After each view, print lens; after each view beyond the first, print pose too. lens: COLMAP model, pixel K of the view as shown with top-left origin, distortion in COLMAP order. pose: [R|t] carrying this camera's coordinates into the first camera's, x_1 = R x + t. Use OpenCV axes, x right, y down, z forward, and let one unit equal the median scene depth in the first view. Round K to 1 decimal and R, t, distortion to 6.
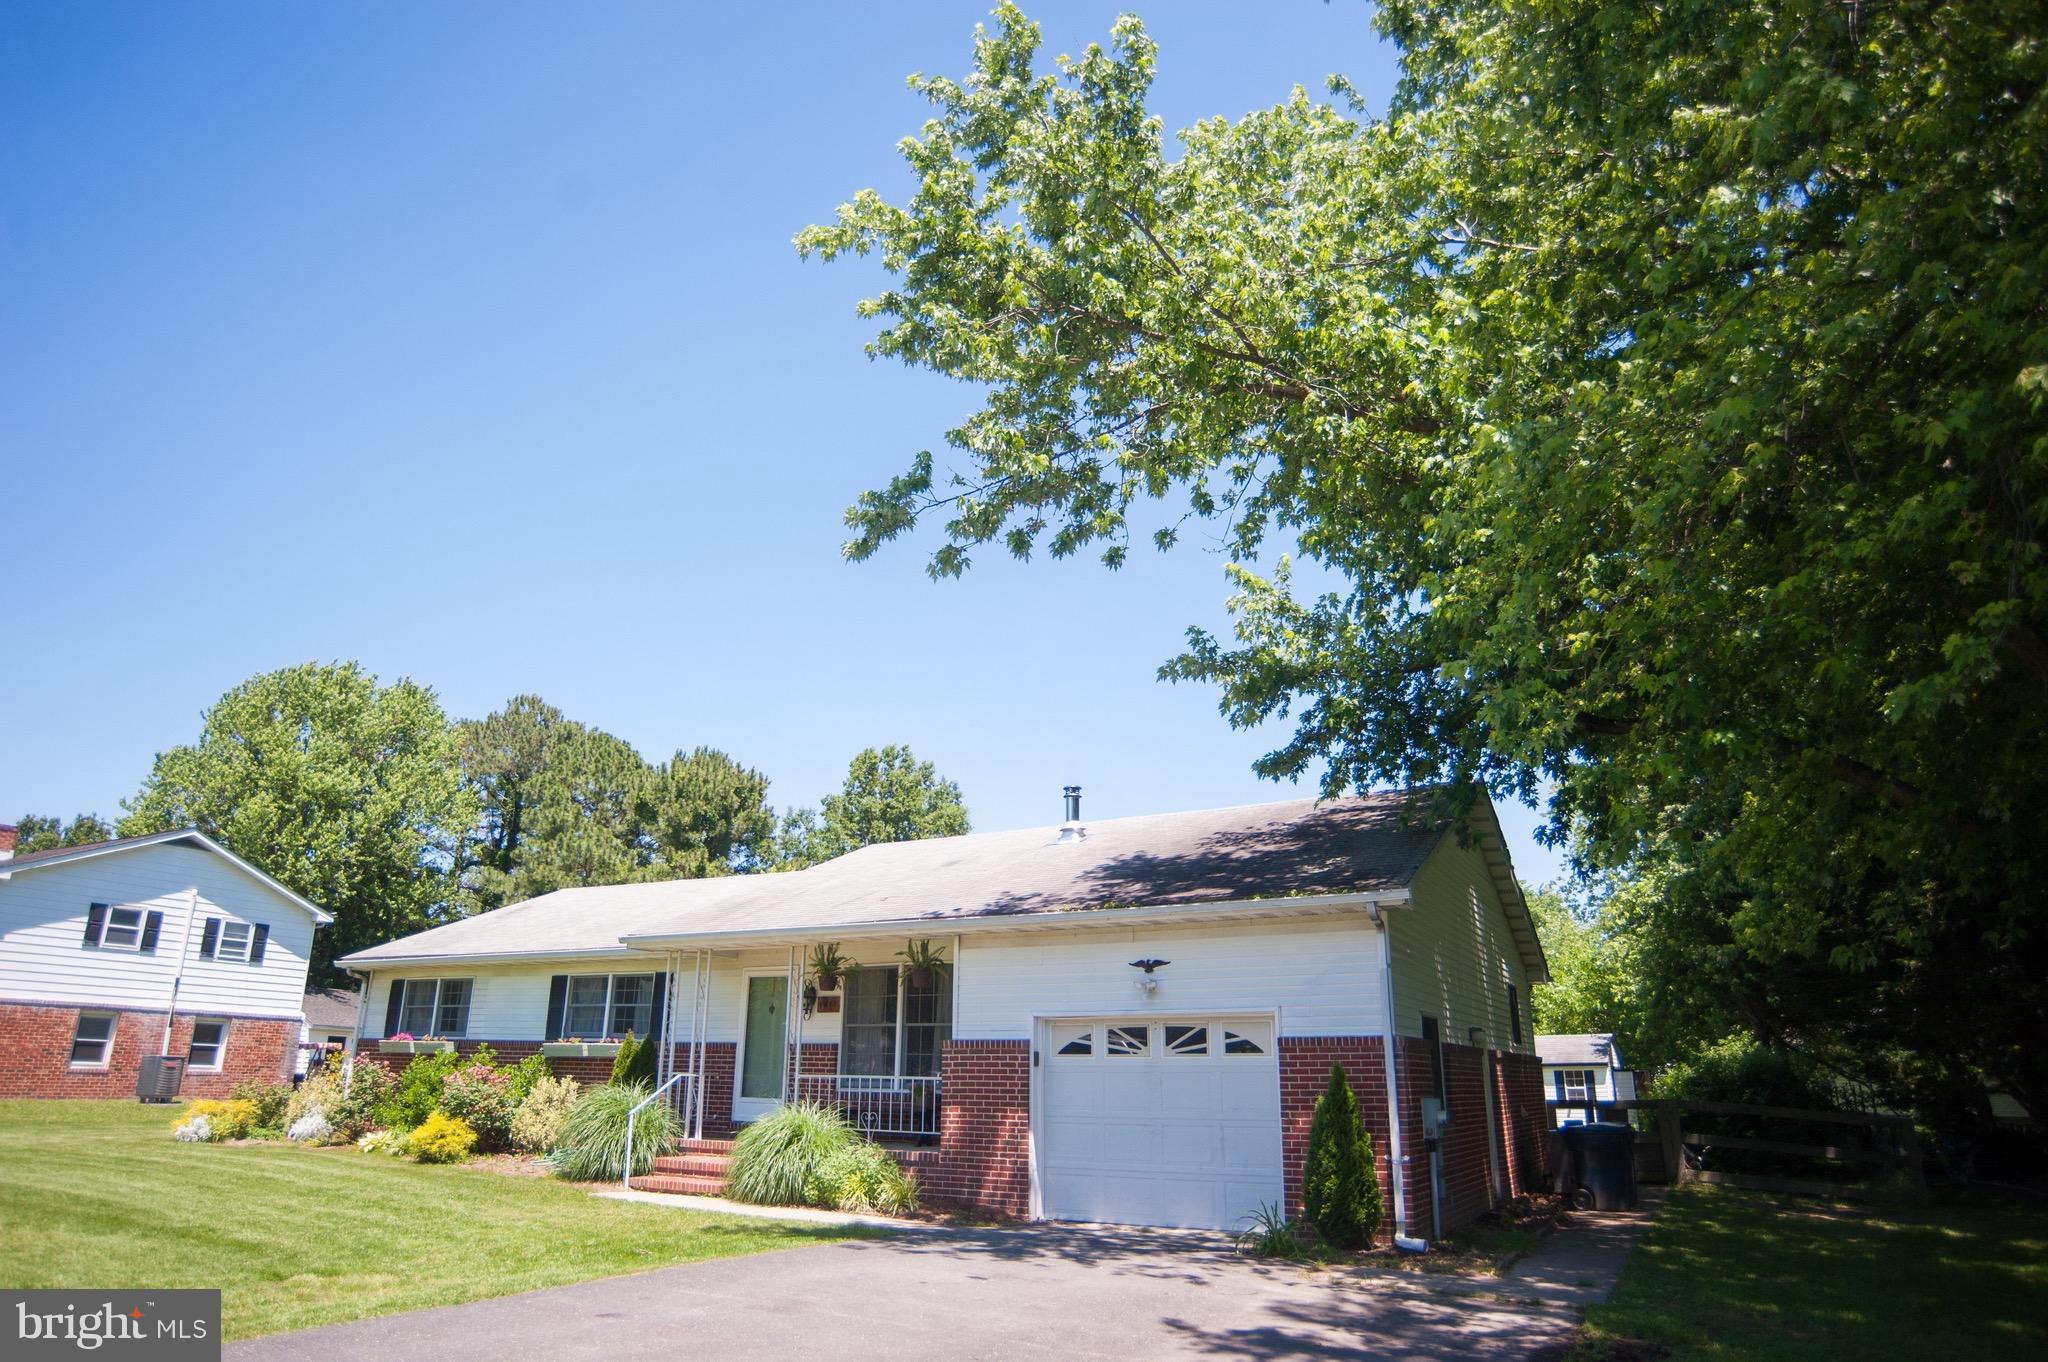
lens RADIAL K [[1206.7, 0, 1006.3], [0, 1206.7, 689.4], [0, 0, 1]] dist [-0.094491, 0.053070]
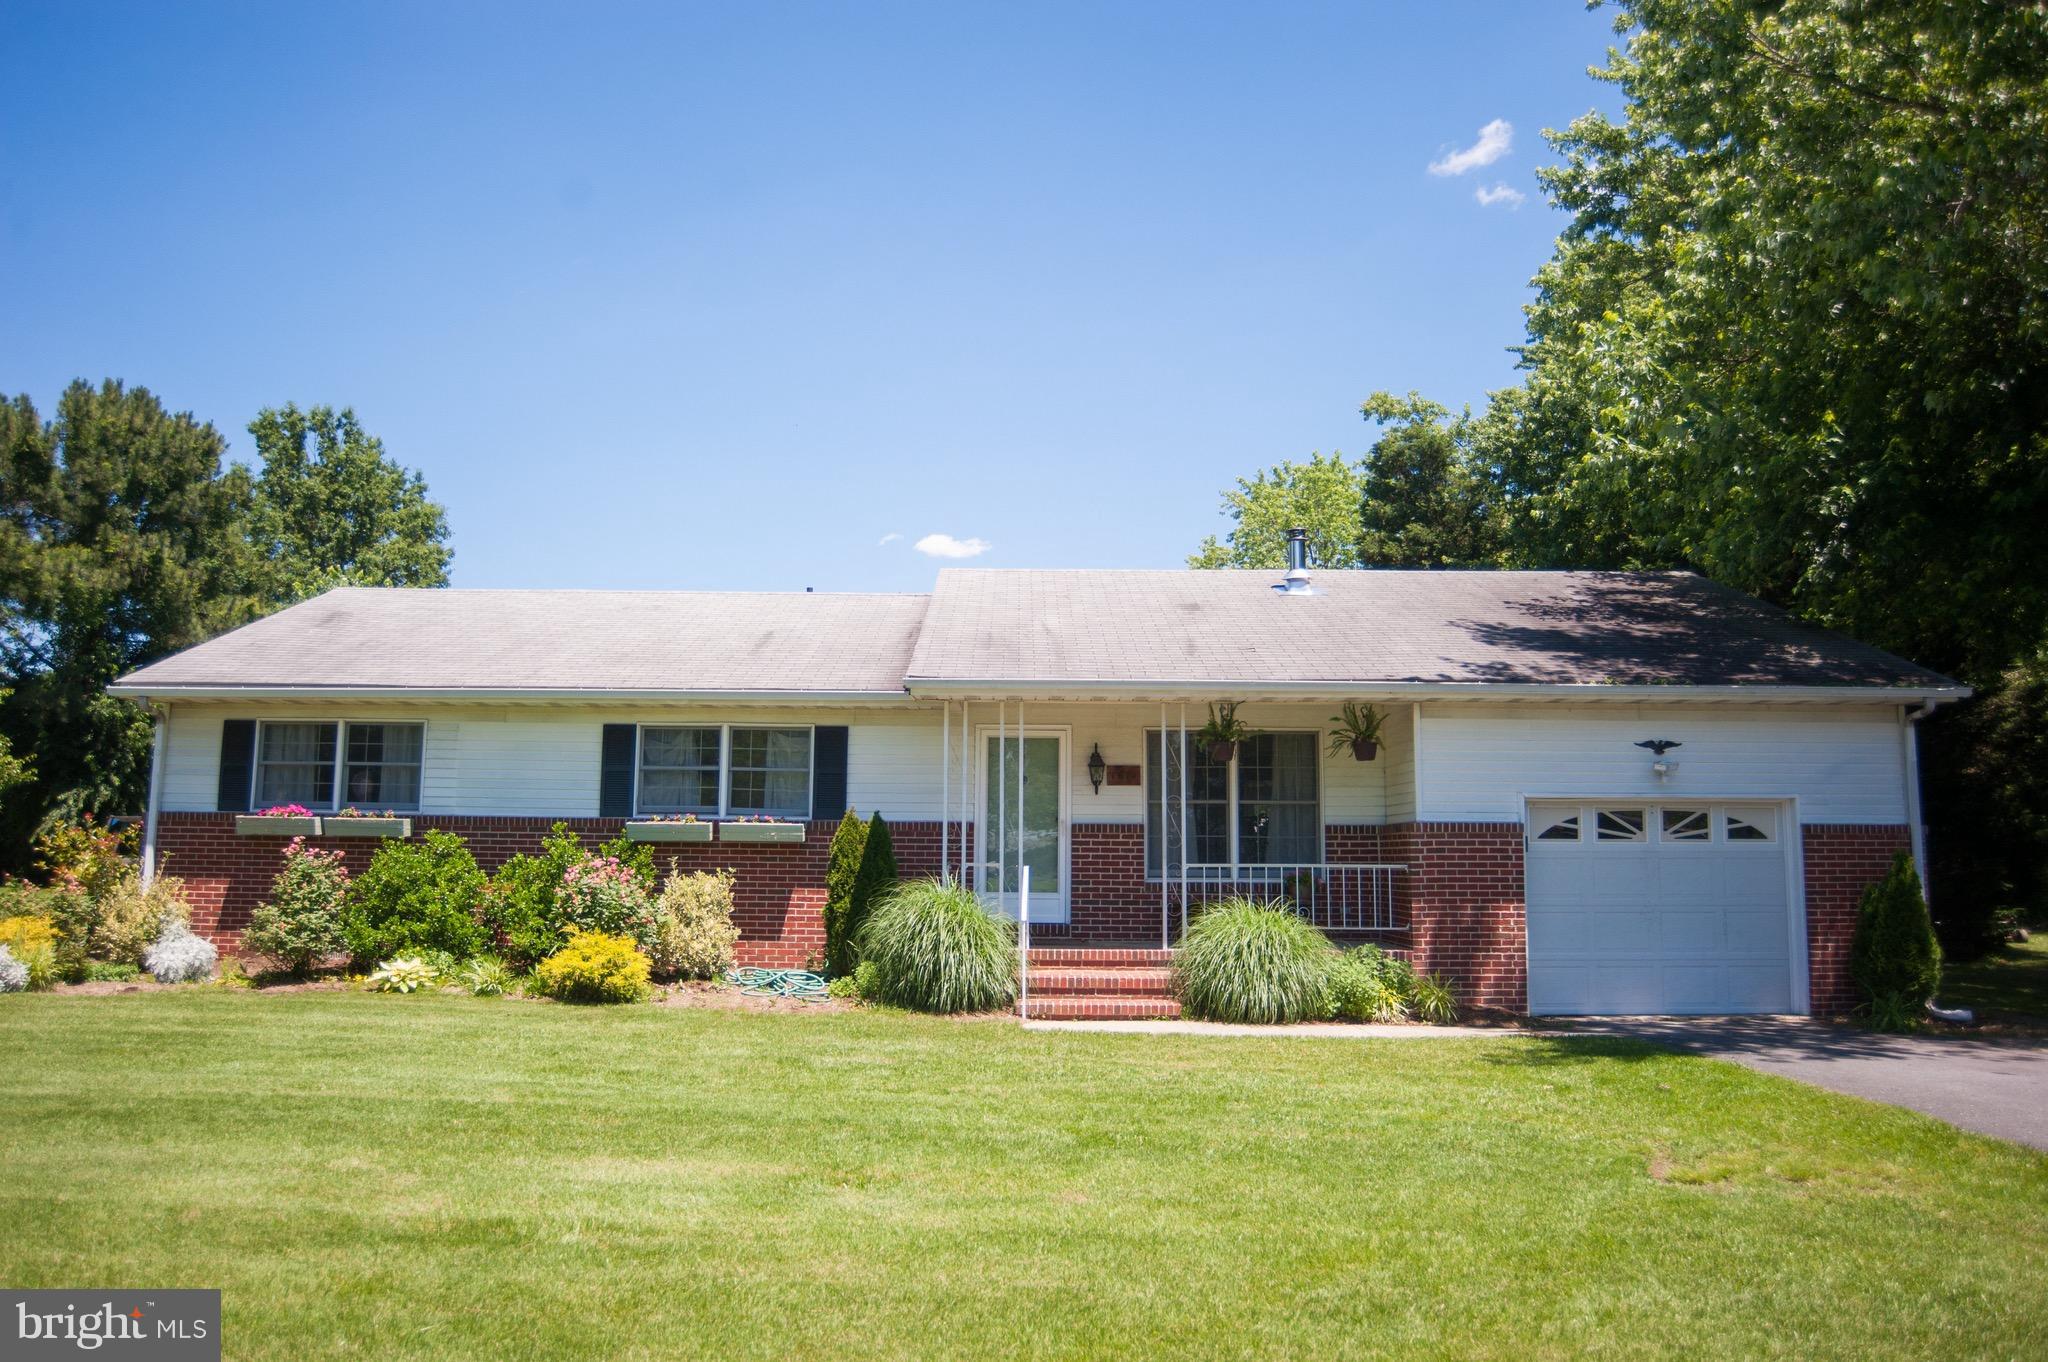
lens RADIAL K [[1421.7, 0, 1013.9], [0, 1421.7, 679.4], [0, 0, 1]] dist [-0.087888, 0.053849]
pose [[0.872363, 0.057449, 0.485472, -0.643156], [-0.149756, 0.976732, 0.153519, 0.066193], [-0.465356, -0.206626, 0.860668, 0.233652]]
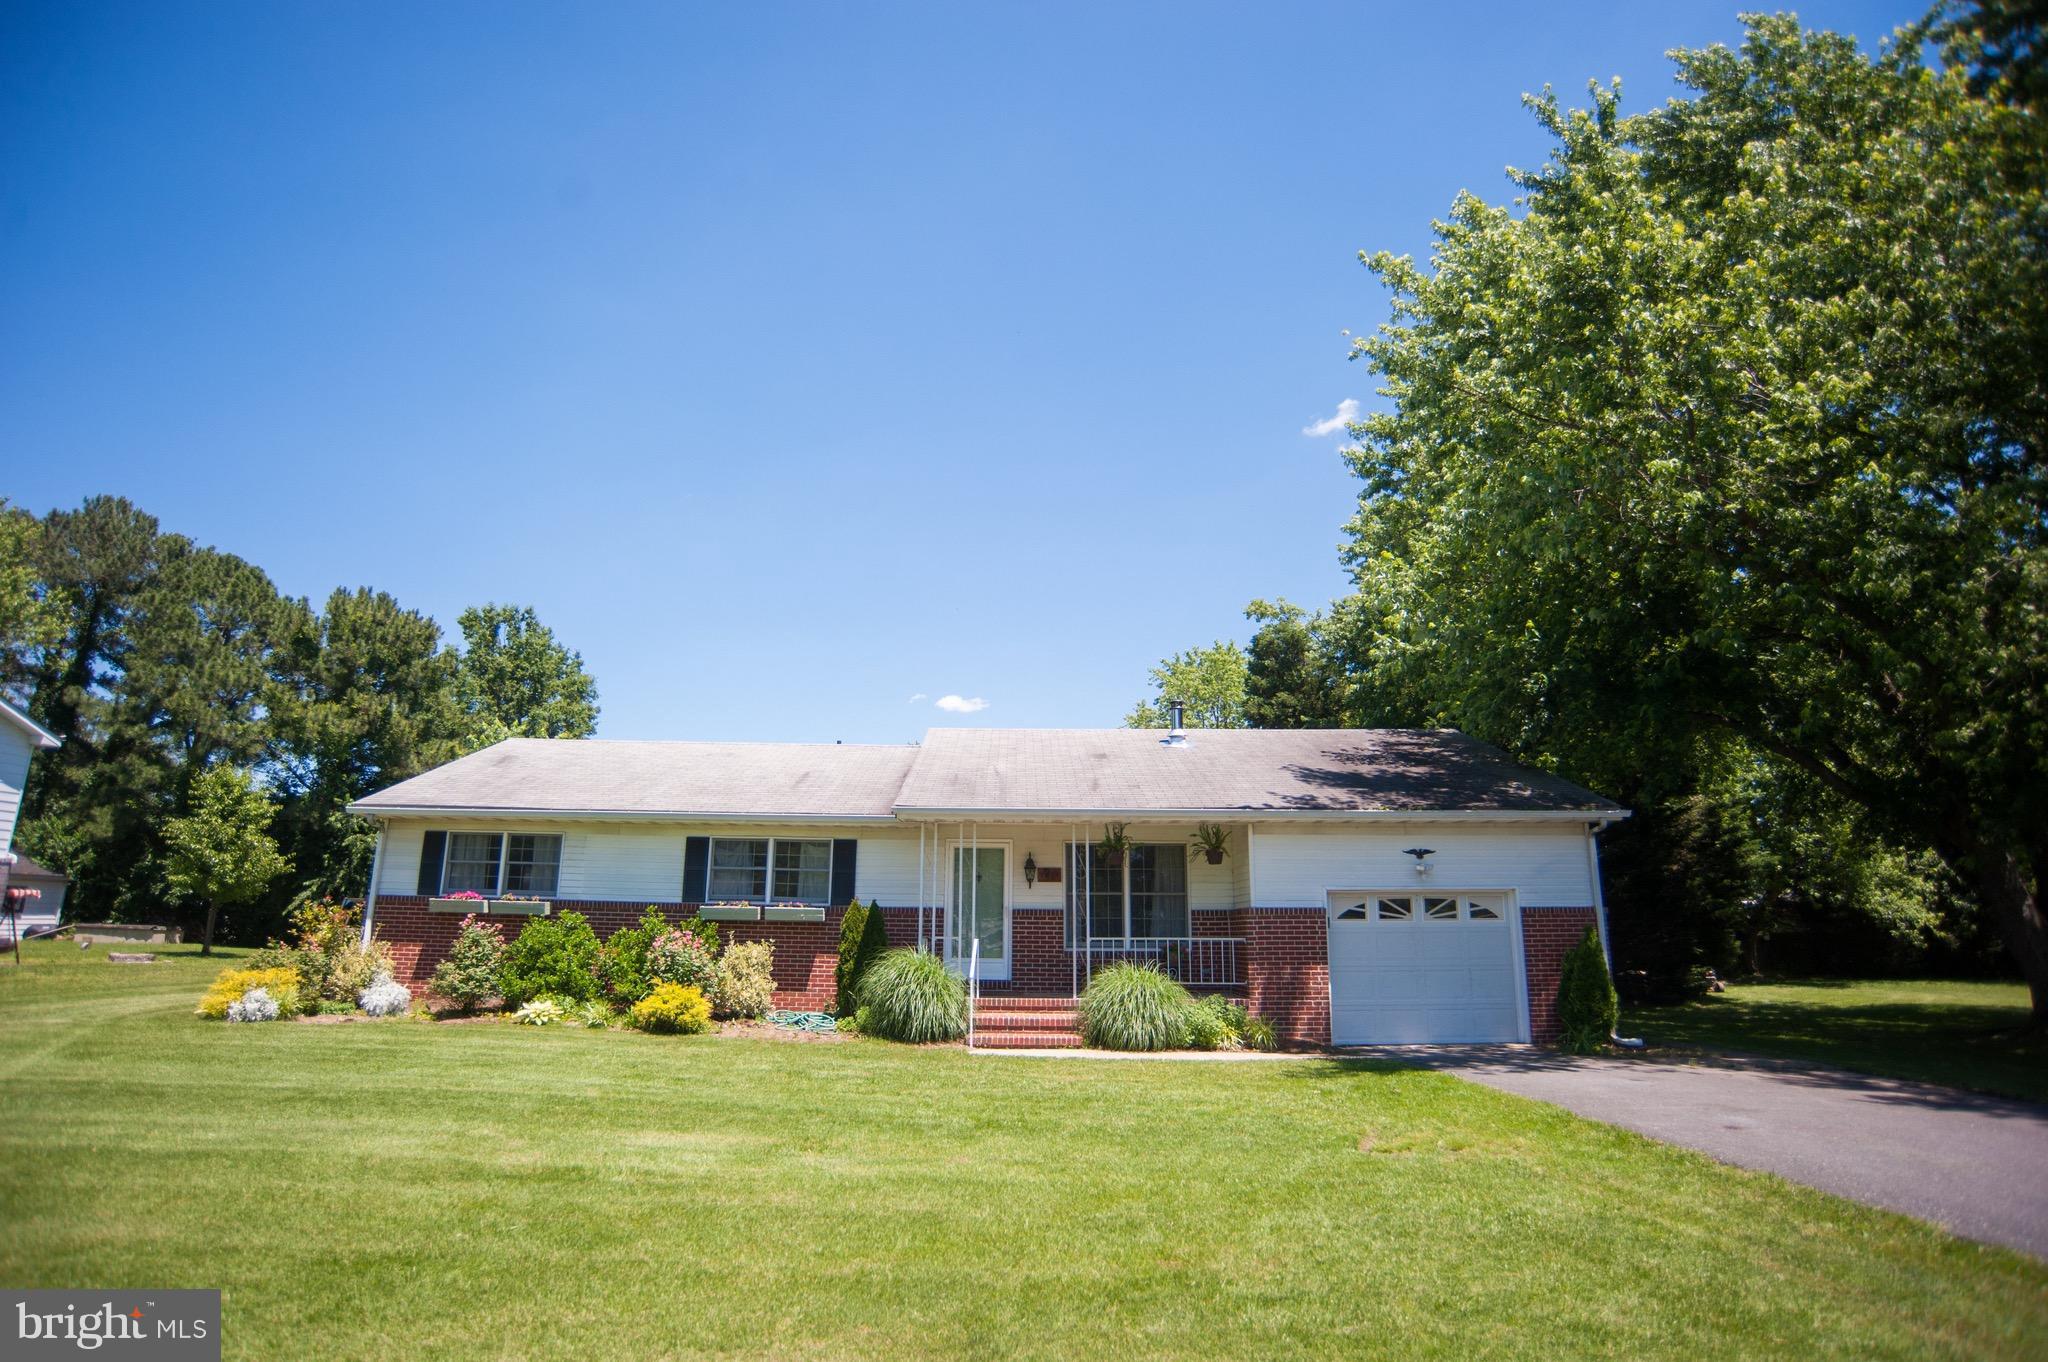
lens RADIAL K [[1038.9, 0, 1012.4], [0, 1038.9, 686.9], [0, 0, 1]] dist [-0.108109, 0.053226]
pose [[0.871370, 0.112511, 0.477552, -0.636381], [-0.151552, 0.987475, 0.043883, 0.049881], [-0.466633, -0.110612, 0.877507, 0.177918]]
